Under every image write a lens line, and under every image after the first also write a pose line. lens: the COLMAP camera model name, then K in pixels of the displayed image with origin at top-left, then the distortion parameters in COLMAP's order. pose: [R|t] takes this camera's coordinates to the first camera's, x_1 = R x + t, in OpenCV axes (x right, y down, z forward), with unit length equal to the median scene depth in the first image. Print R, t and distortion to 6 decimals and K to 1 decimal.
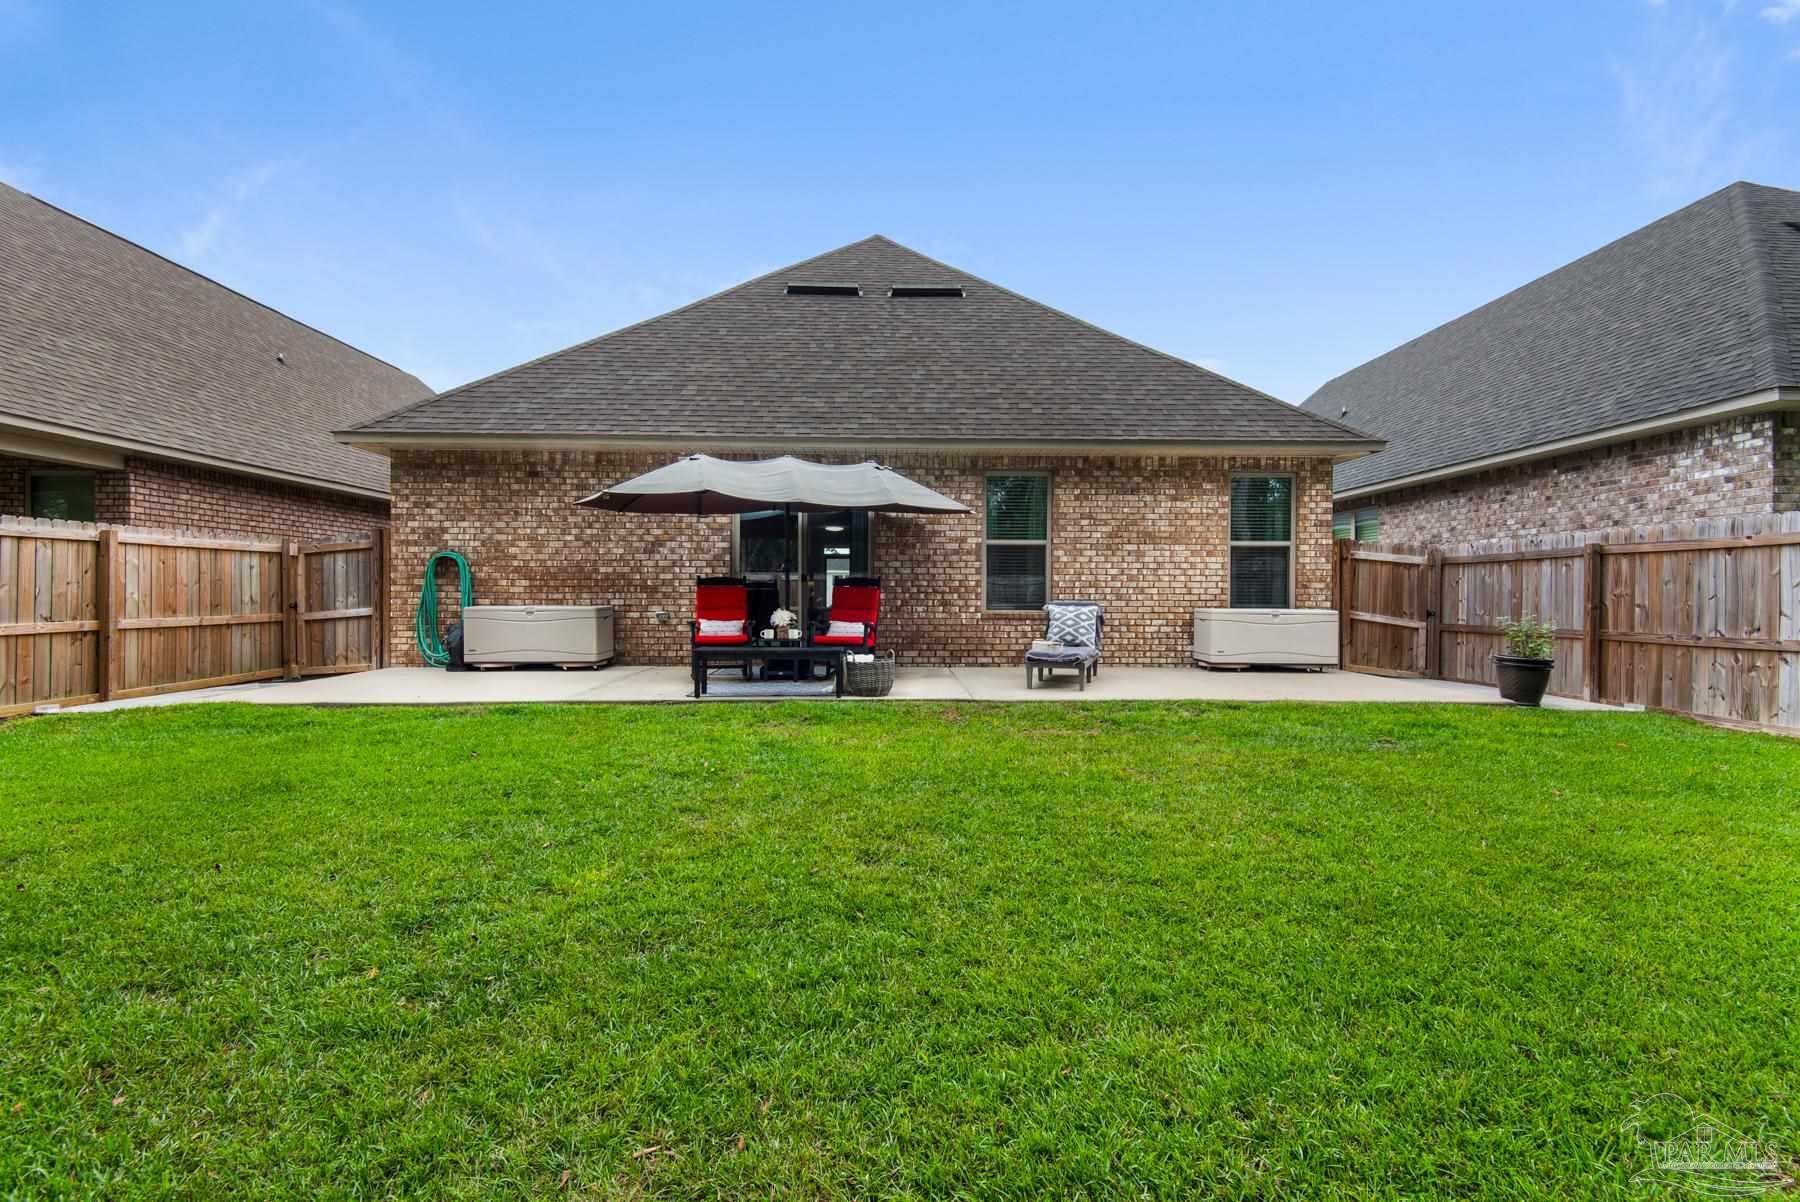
lens RADIAL K [[812.0, 0, 907.0], [0, 812.0, 595.4], [0, 0, 1]] dist [0.011311, -0.010177]
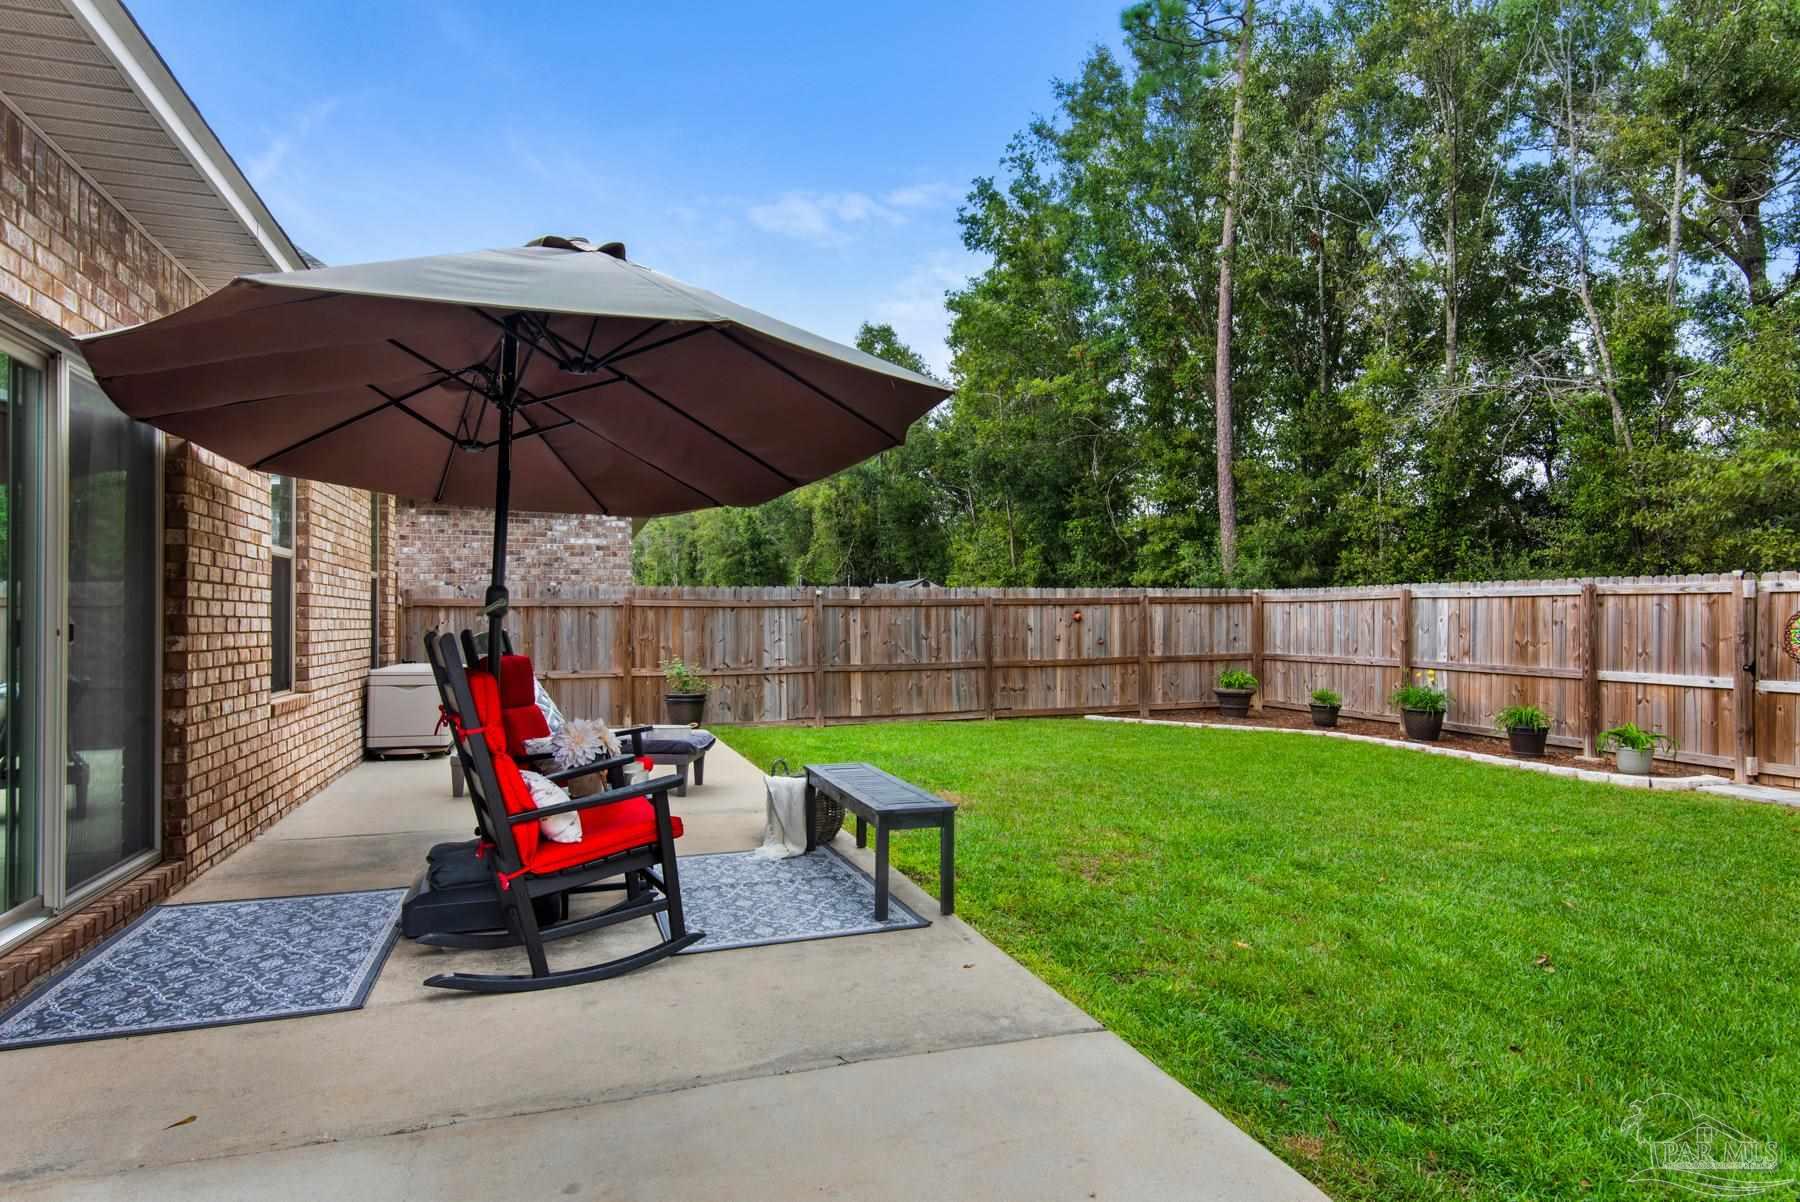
lens RADIAL K [[1011.7, 0, 891.5], [0, 1011.7, 604.1], [0, 0, 1]] dist [0.019653, -0.013851]
pose [[-0.310910, 0.010103, 0.950386, -0.646407], [0.000604, 0.999945, -0.010432, -0.034380], [-0.950439, -0.002669, -0.310899, 1.020095]]
